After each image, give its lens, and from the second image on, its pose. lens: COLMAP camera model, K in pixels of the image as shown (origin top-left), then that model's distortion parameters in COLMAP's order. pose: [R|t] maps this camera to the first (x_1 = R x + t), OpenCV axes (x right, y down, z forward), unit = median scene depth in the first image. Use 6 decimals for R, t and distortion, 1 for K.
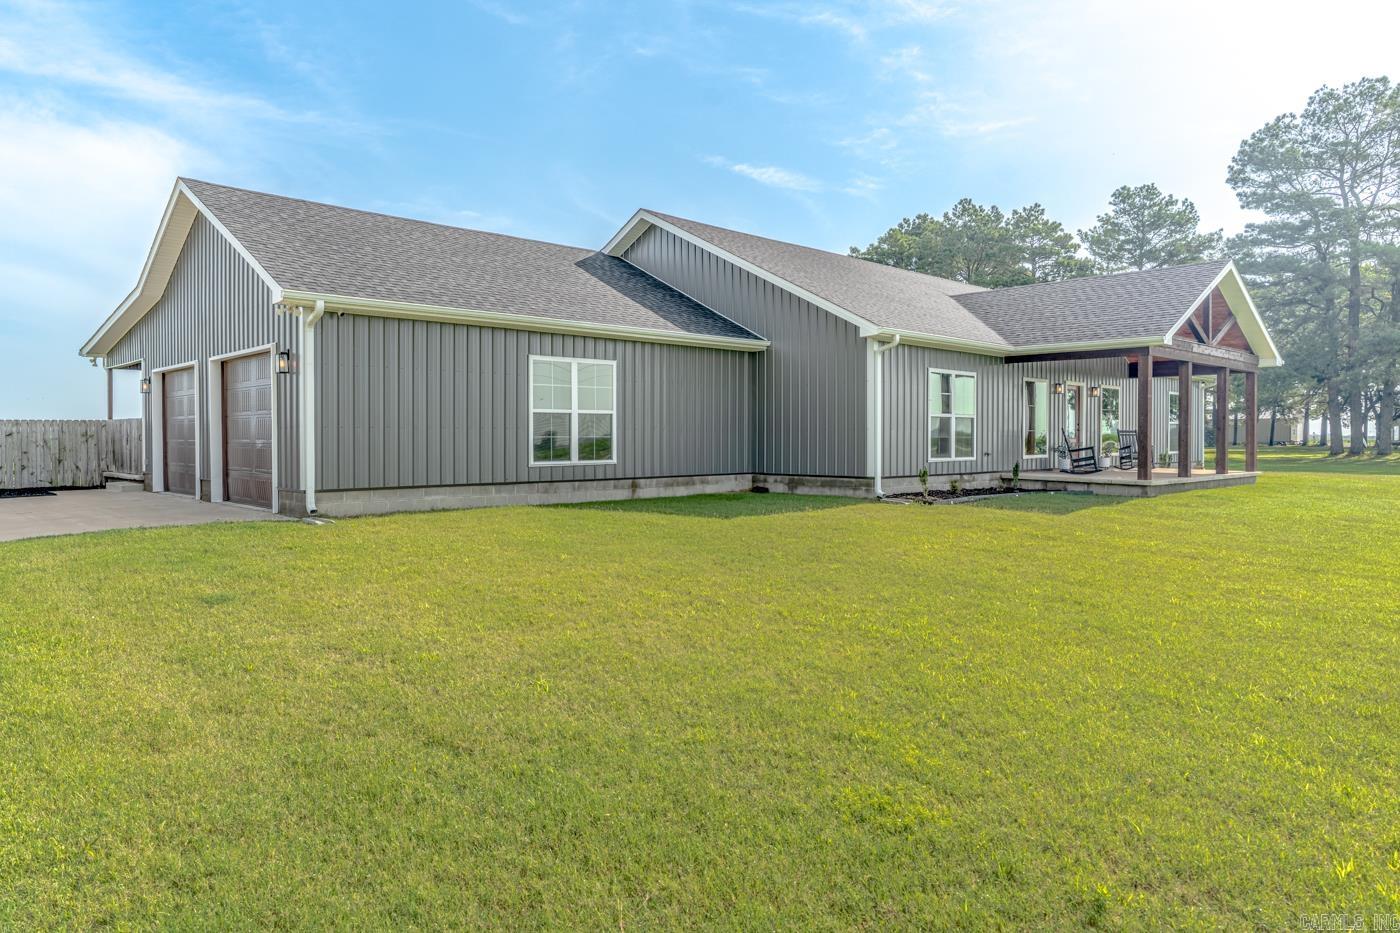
lens RADIAL K [[918.4, 0, 698.8], [0, 918.4, 449.0], [0, 0, 1]] dist [-0.006780, -0.000671]
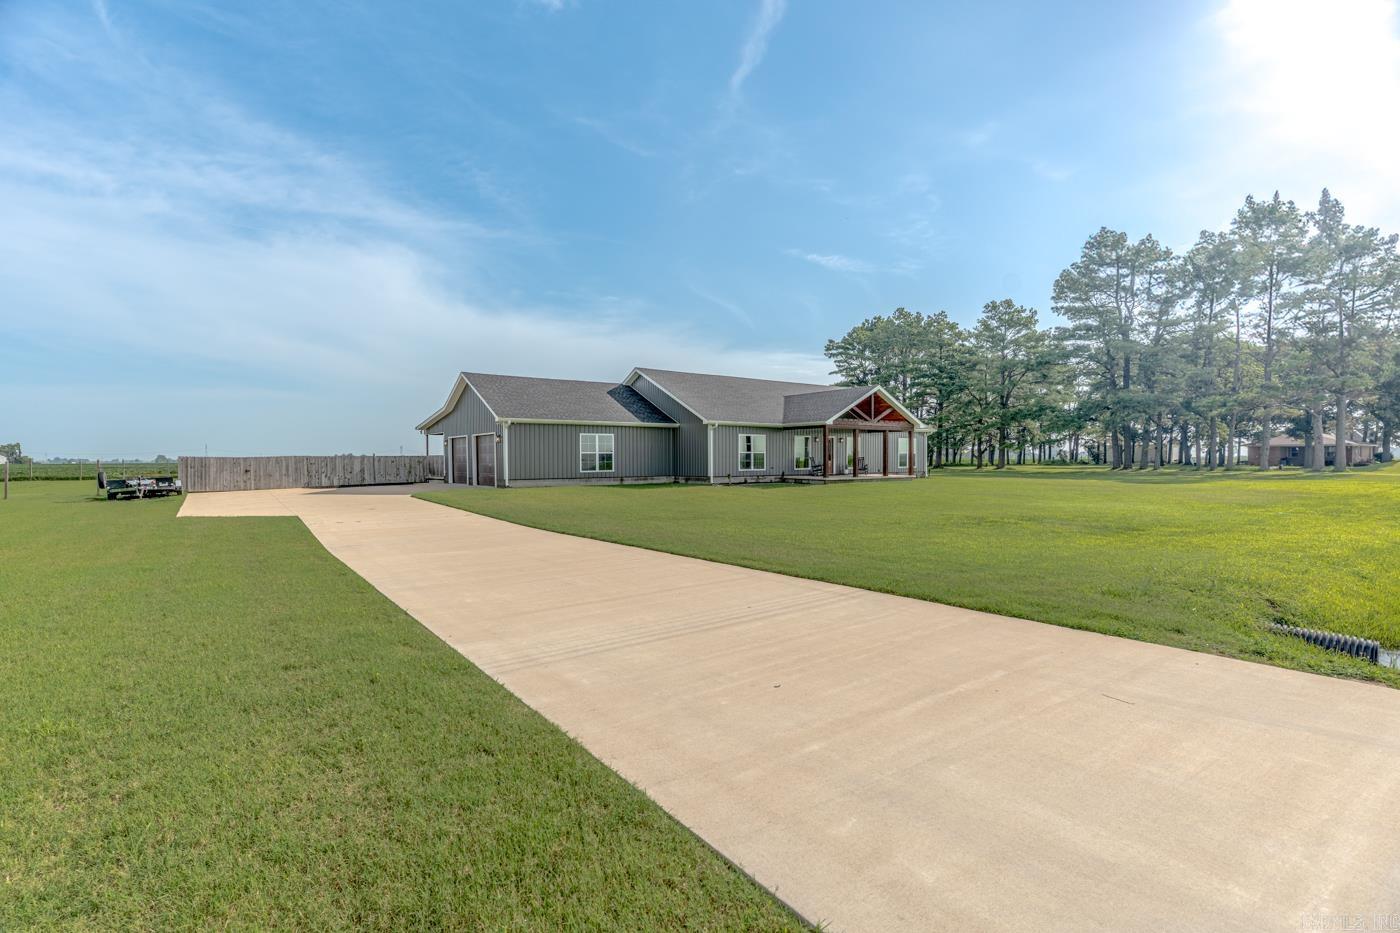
lens RADIAL K [[678.2, 0, 700.0], [0, 678.2, 466.5], [0, 0, 1]] dist [-0.000553, -0.000057]
pose [[0.992654, -0.003404, -0.120941, 0.361672], [0.003423, 0.999994, -0.000046, 0.001544], [0.120940, -0.000368, 0.992660, -0.861432]]
